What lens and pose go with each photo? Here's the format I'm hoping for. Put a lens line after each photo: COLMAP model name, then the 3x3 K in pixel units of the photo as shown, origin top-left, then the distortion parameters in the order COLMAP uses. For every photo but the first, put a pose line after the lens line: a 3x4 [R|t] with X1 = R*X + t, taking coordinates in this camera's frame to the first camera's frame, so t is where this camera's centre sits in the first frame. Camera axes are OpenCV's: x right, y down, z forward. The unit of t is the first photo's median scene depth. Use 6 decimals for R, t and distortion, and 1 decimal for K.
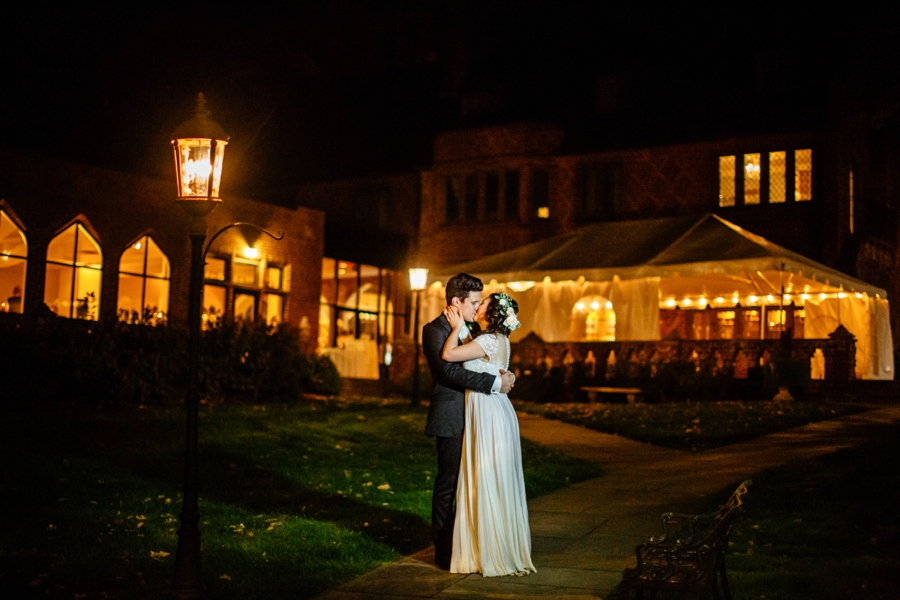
lens RADIAL K [[1282.7, 0, 450.0], [0, 1282.7, 300.0], [0, 0, 1]] dist [-0.193402, 0.525505]
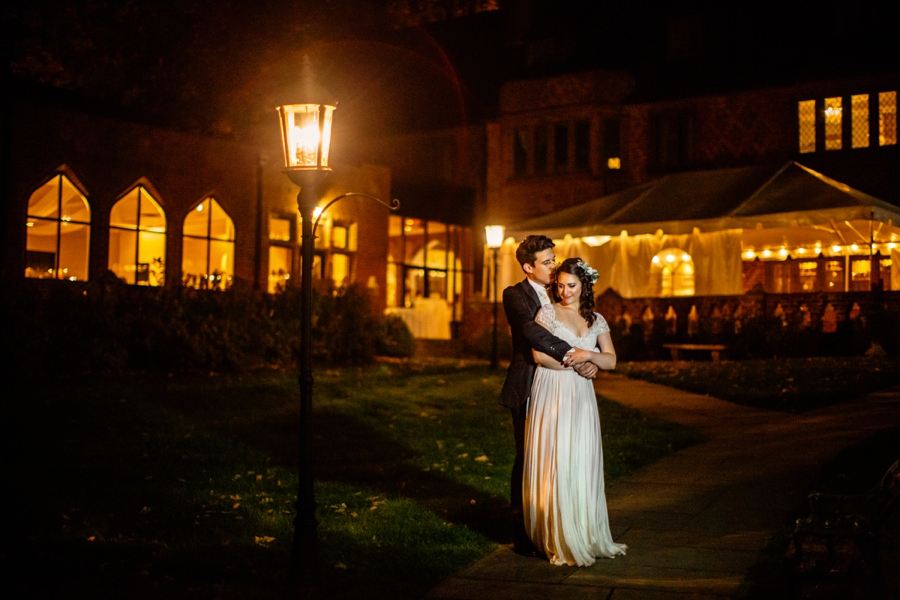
lens RADIAL K [[1307.3, 0, 450.0], [0, 1307.3, 300.0], [0, 0, 1]] dist [-0.202451, 0.614691]
pose [[0.998857, -0.019902, -0.043461, -0.013725], [0.021472, 0.999123, 0.035942, -0.003876], [0.042708, -0.036835, 0.998408, 0.011079]]
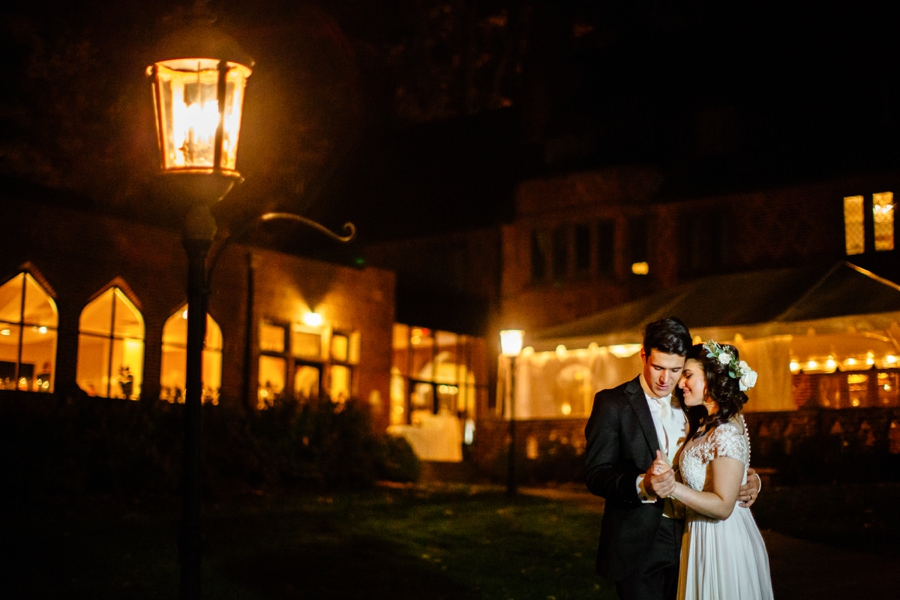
lens RADIAL K [[1307.3, 0, 450.0], [0, 1307.3, 300.0], [0, 0, 1]] dist [-0.202451, 0.614691]
pose [[0.998399, -0.022263, -0.052002, -0.016526], [0.019362, 0.998263, -0.055641, 0.001874], [0.053150, 0.054546, 0.997096, 0.120554]]
